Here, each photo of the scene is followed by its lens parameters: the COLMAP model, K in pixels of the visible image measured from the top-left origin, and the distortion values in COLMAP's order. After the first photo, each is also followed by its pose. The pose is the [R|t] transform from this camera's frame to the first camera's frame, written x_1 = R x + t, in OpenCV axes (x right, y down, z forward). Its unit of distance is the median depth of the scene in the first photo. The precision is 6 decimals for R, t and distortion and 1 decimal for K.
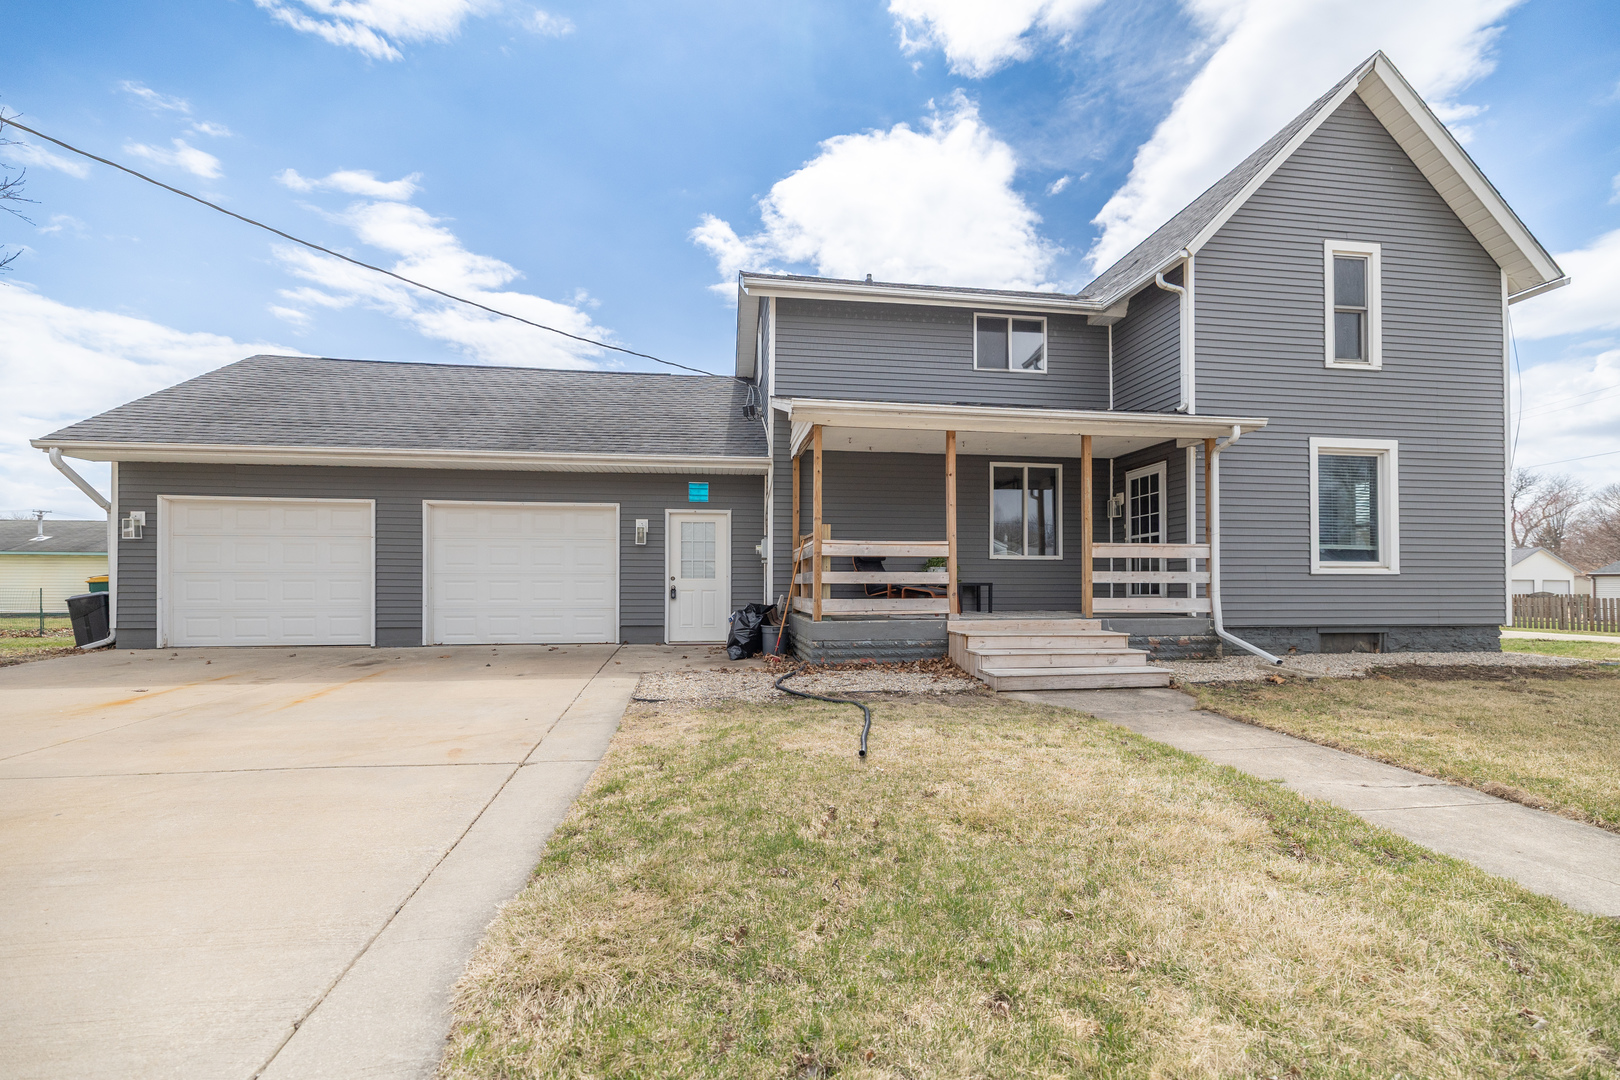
lens RADIAL K [[691.8, 0, 814.5], [0, 691.8, 549.5], [0, 0, 1]] dist [0.002742, -0.000434]
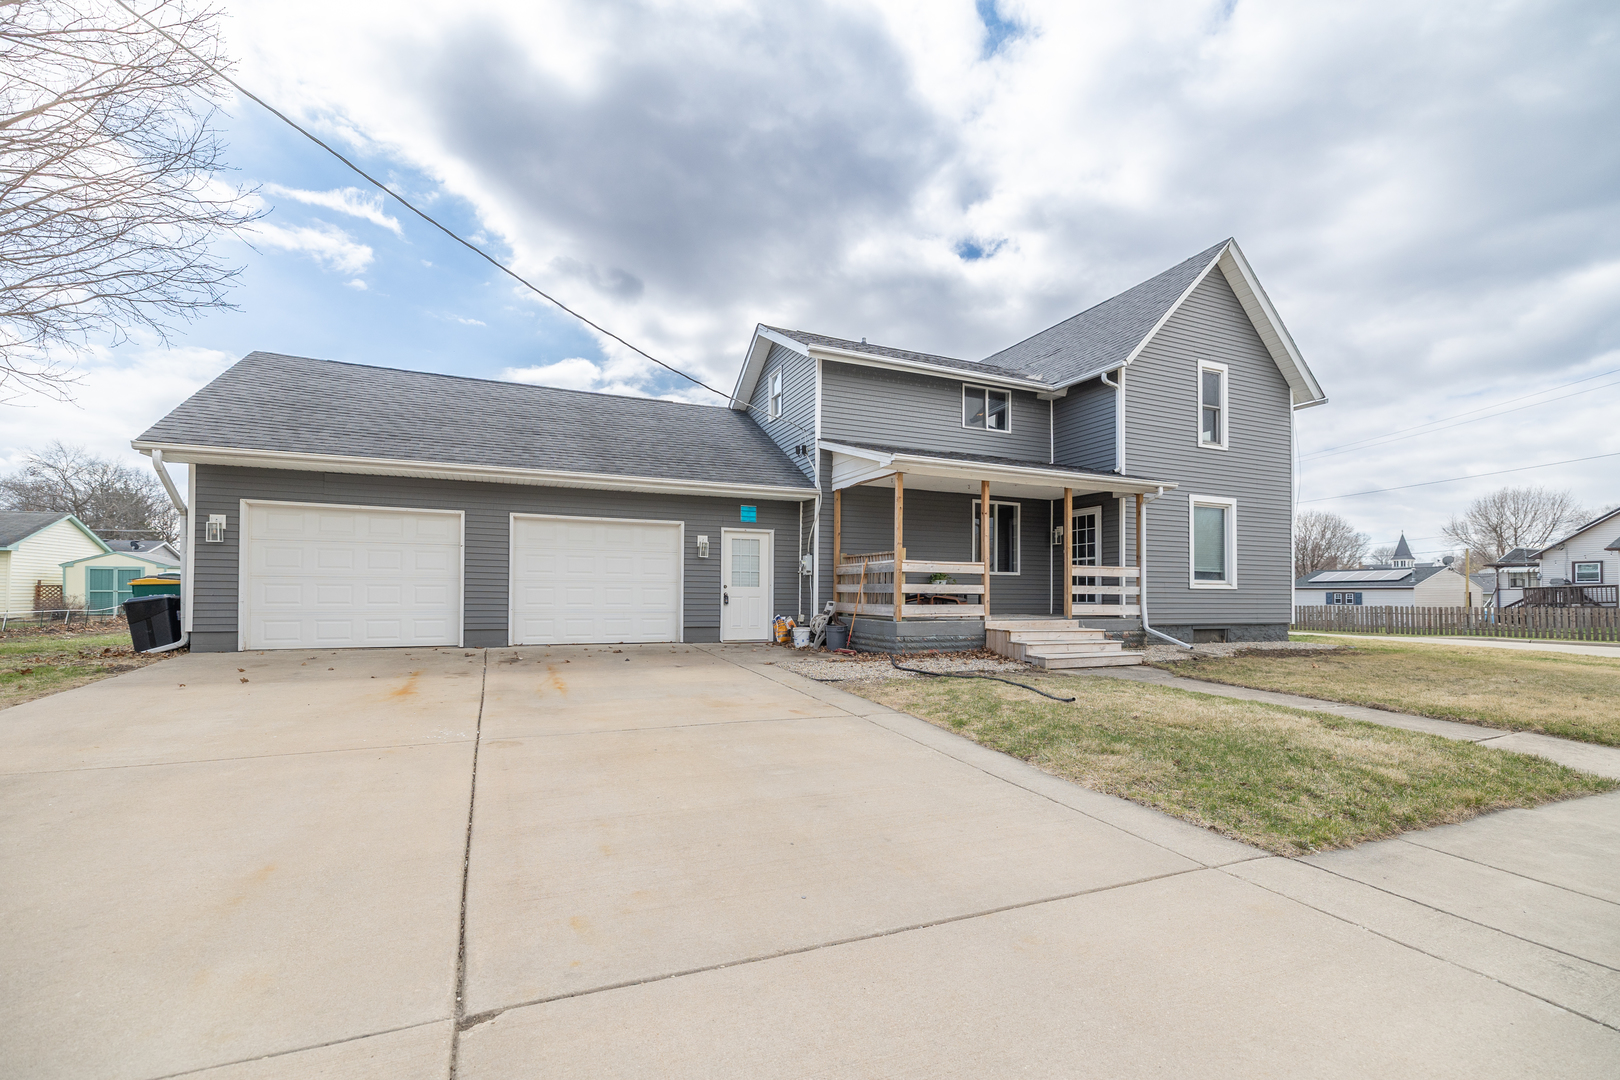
lens RADIAL K [[691.8, 0, 799.0], [0, 691.8, 542.5], [0, 0, 1]] dist [0.002742, -0.000434]
pose [[0.967018, 0.026426, 0.253334, -0.429194], [-0.022138, 0.999560, -0.019764, -0.013677], [-0.253745, 0.013504, 0.967177, -0.187348]]
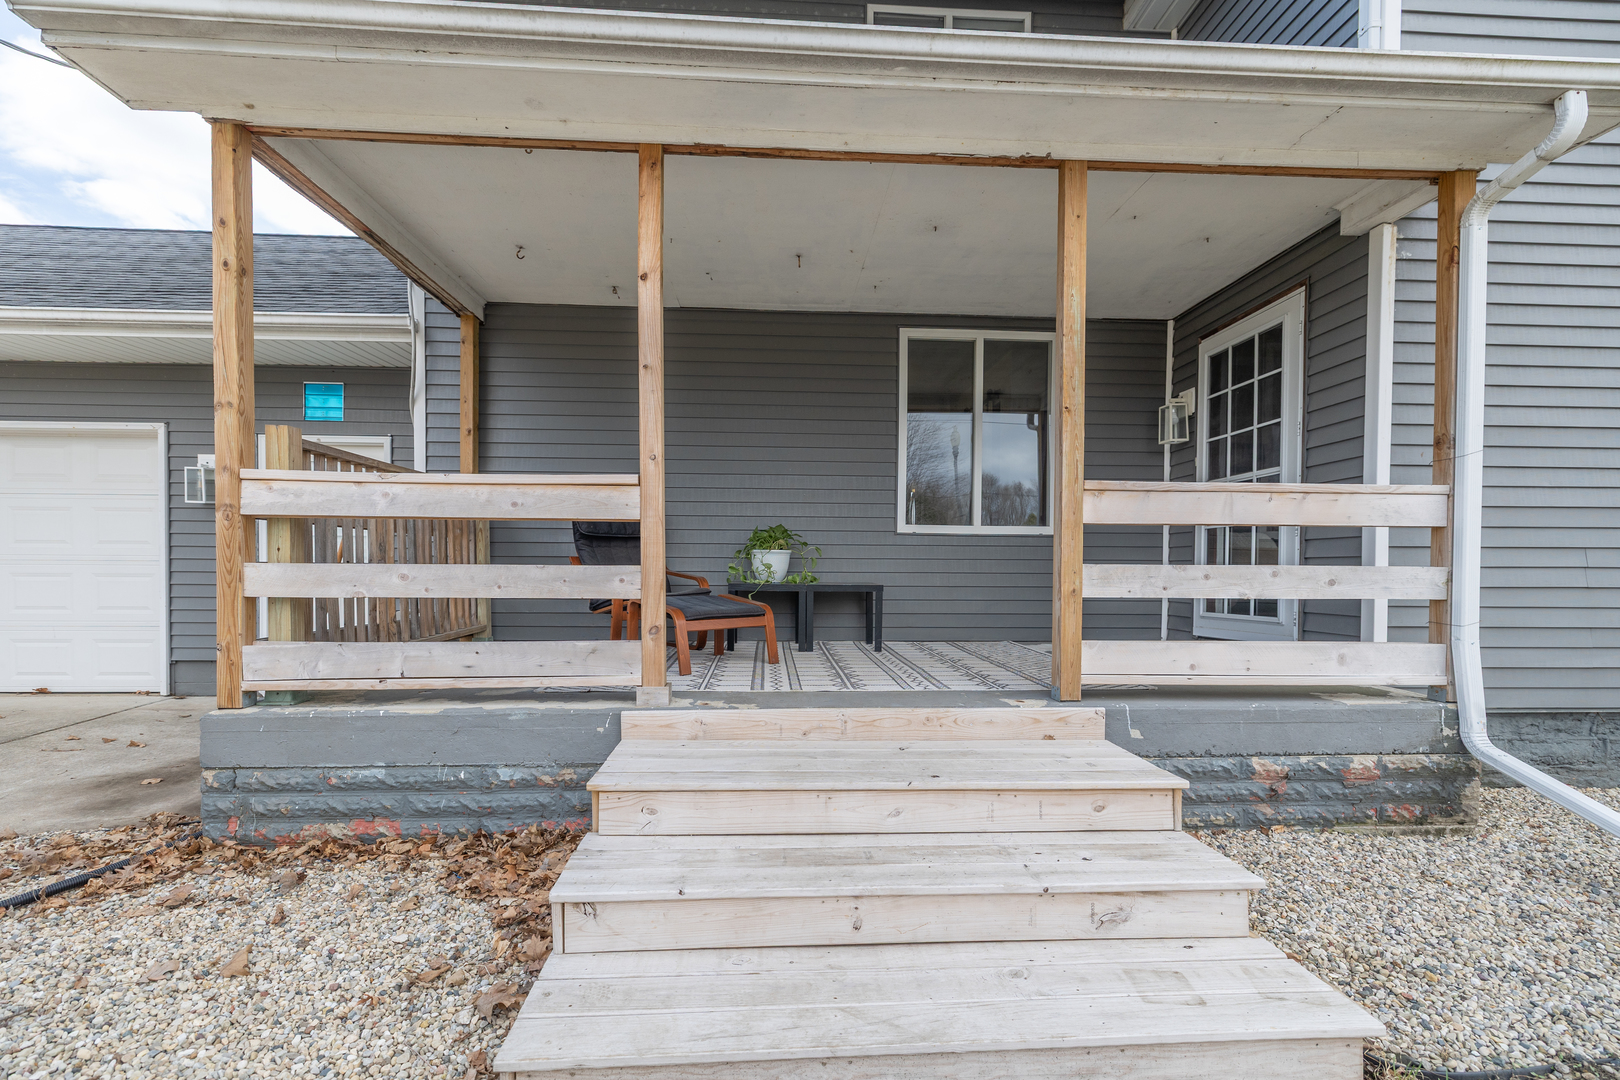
lens RADIAL K [[691.8, 0, 815.7], [0, 691.8, 554.4], [0, 0, 1]] dist [0.002742, -0.000434]
pose [[0.995402, 0.003609, -0.095714, 0.267035], [-0.000234, 0.999379, 0.035248, 0.013228], [0.095782, -0.035064, 0.994785, 0.571108]]
